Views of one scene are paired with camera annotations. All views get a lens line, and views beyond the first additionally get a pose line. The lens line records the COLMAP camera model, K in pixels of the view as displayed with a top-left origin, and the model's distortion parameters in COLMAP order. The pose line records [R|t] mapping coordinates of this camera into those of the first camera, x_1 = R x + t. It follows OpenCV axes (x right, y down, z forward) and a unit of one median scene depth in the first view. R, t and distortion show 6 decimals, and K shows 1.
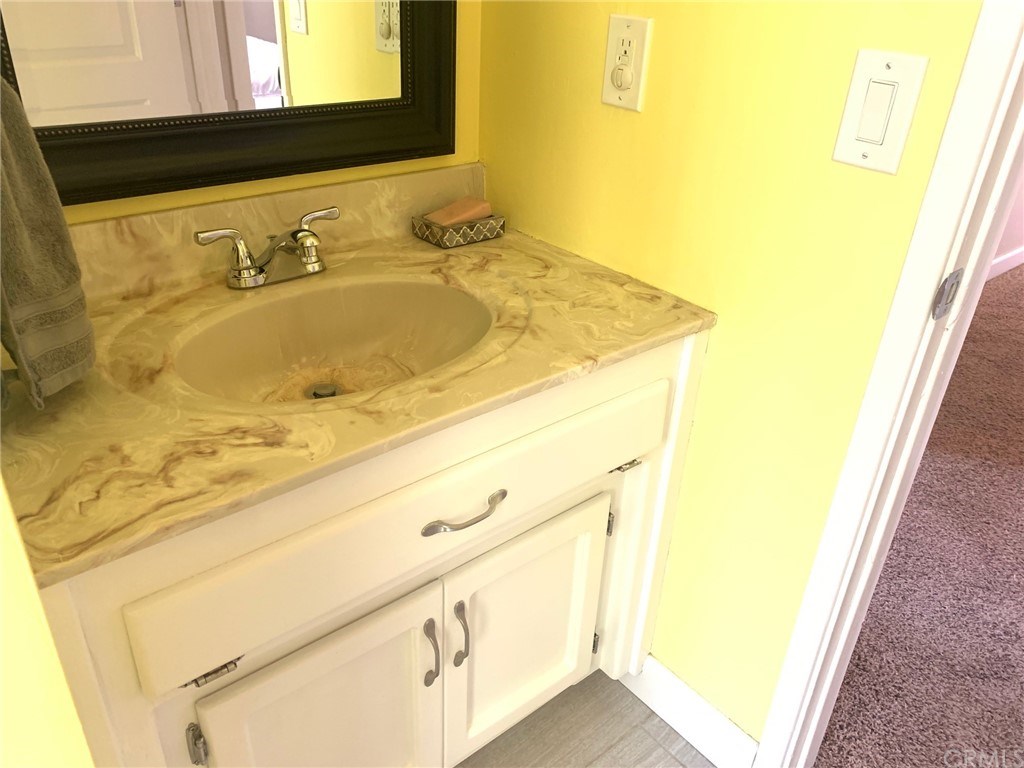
lens RADIAL K [[785.1, 0, 509.3], [0, 785.1, 379.5], [0, 0, 1]] dist [0.039082, -0.045131]
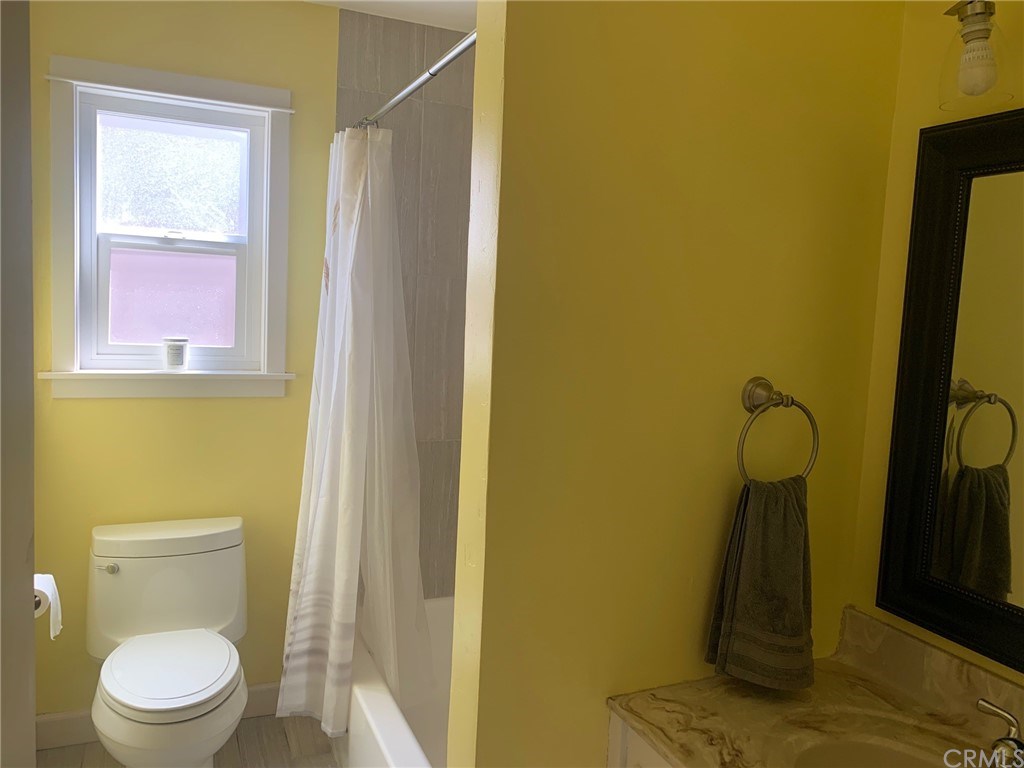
lens RADIAL K [[785.1, 0, 507.4], [0, 785.1, 381.9], [0, 0, 1]] dist [0.039082, -0.045131]
pose [[-0.284195, 0.026703, -0.958395, 1.042632], [-0.523080, 0.833418, 0.178331, -0.488843], [0.803505, 0.551998, -0.222886, 0.541800]]
